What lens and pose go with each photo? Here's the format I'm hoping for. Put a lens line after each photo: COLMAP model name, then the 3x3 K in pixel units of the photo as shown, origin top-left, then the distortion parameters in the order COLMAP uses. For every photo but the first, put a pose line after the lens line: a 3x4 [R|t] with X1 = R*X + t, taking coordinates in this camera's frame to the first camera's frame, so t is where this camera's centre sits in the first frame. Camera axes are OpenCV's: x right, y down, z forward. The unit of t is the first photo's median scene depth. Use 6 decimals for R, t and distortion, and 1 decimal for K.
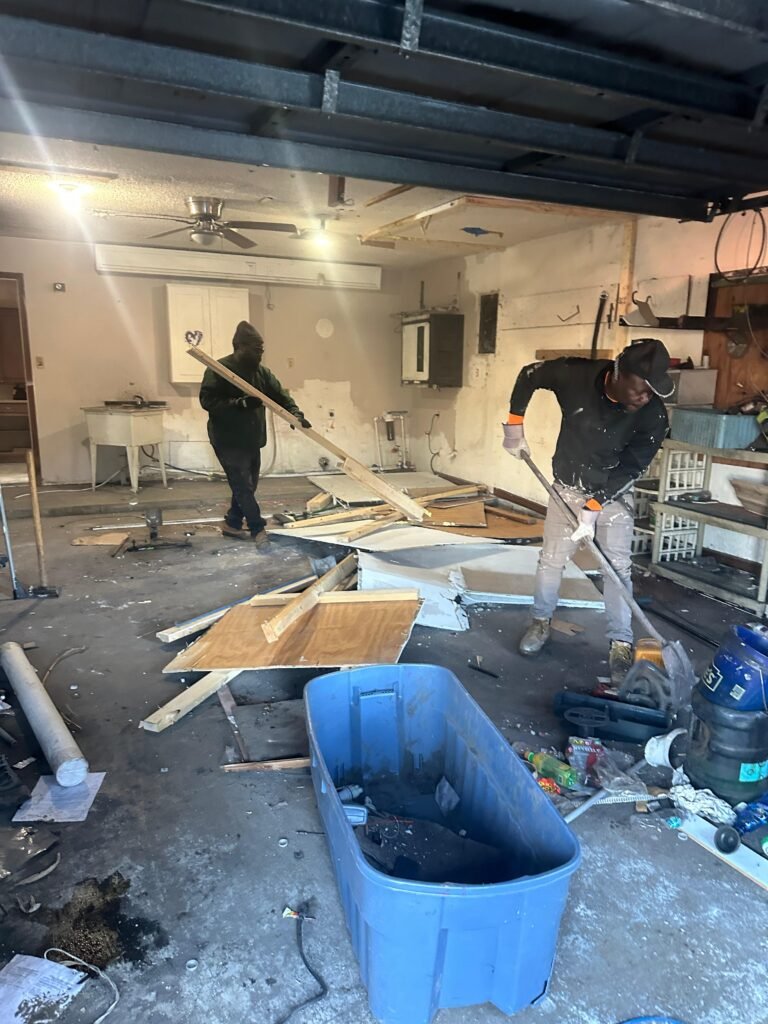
lens RADIAL K [[719.0, 0, 388.3], [0, 719.0, 510.5], [0, 0, 1]] dist [0.077833, -0.091384]
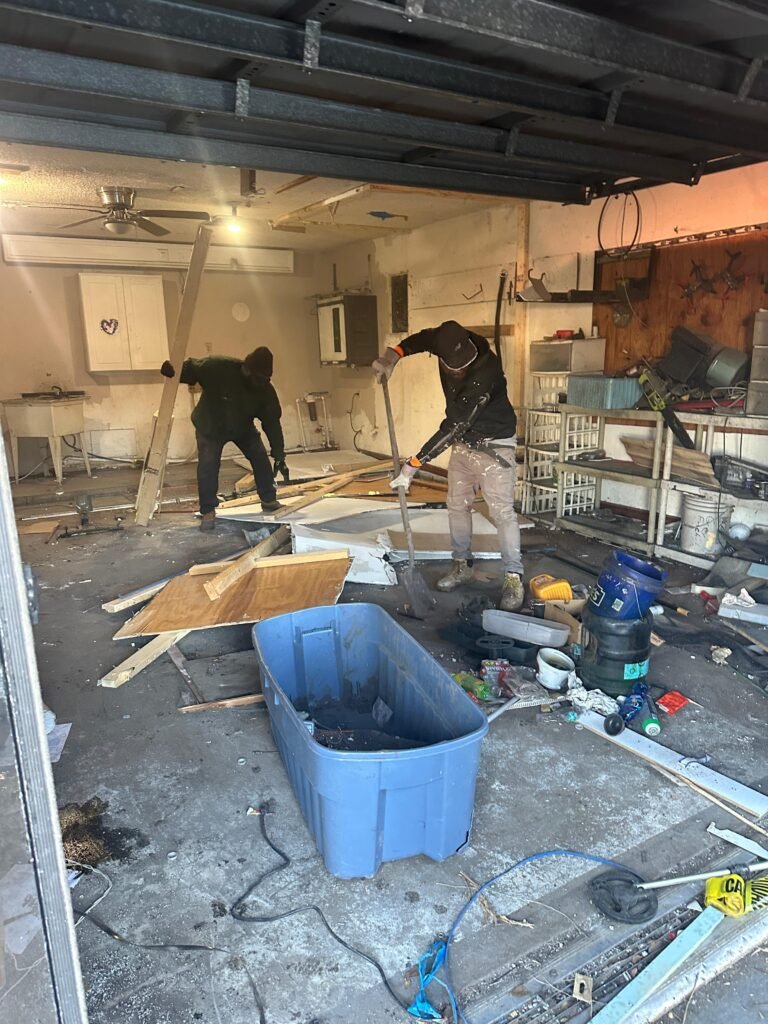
lens RADIAL K [[719.0, 0, 388.3], [0, 719.0, 510.5], [0, 0, 1]] dist [0.077833, -0.091384]
pose [[0.993085, -0.059967, 0.100924, -0.004771], [0.057743, 0.998023, 0.024815, 0.031235], [-0.102213, -0.018816, 0.994585, -0.103245]]
